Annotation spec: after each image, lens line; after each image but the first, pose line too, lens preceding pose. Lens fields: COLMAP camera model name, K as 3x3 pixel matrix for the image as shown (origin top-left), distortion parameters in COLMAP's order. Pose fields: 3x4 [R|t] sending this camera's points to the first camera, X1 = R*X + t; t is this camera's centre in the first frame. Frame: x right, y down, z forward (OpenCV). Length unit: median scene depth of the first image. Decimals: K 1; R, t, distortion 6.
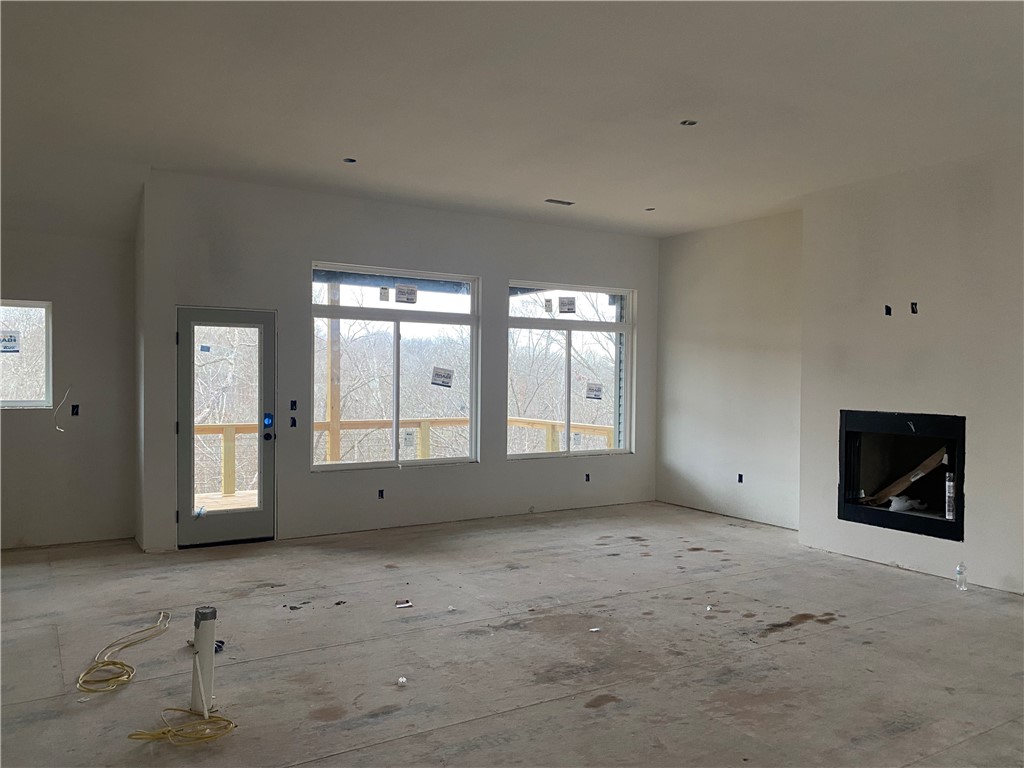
lens RADIAL K [[776.8, 0, 518.5], [0, 776.8, 379.3], [0, 0, 1]] dist [0.045051, -0.048022]
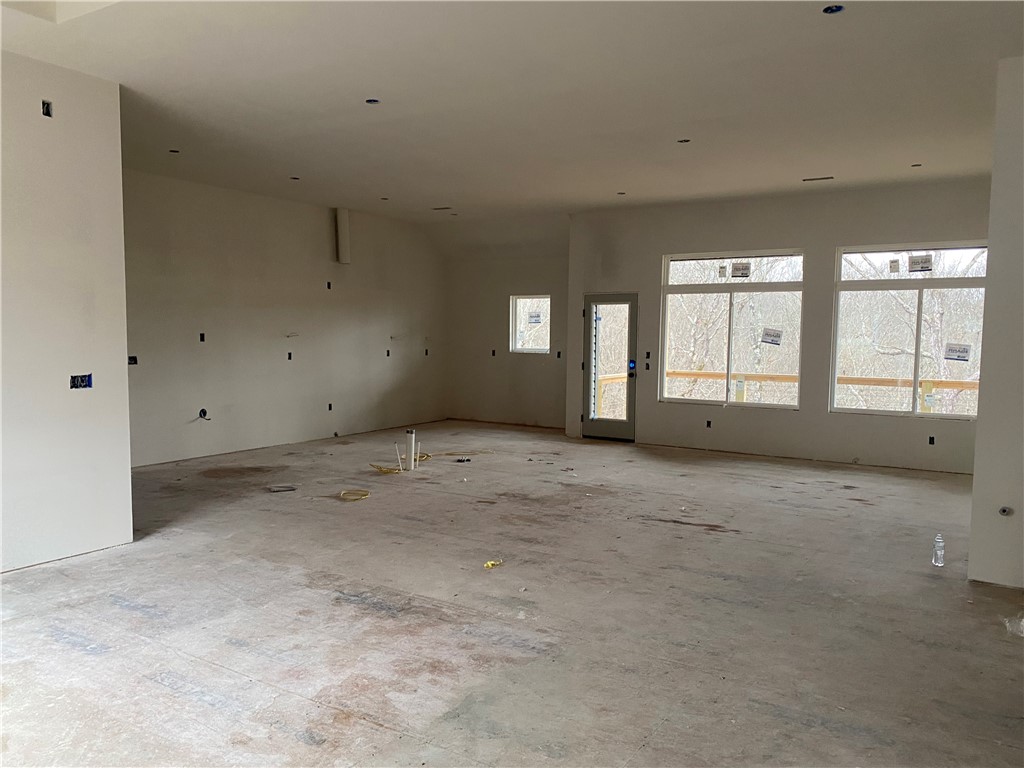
lens RADIAL K [[776.8, 0, 488.9], [0, 776.8, 394.2], [0, 0, 1]] dist [0.045051, -0.048022]
pose [[0.411011, 0.068771, -0.909033, 1.135085], [-0.008359, 0.997393, 0.071677, 0.004510], [0.911592, -0.021862, 0.410514, 0.136994]]
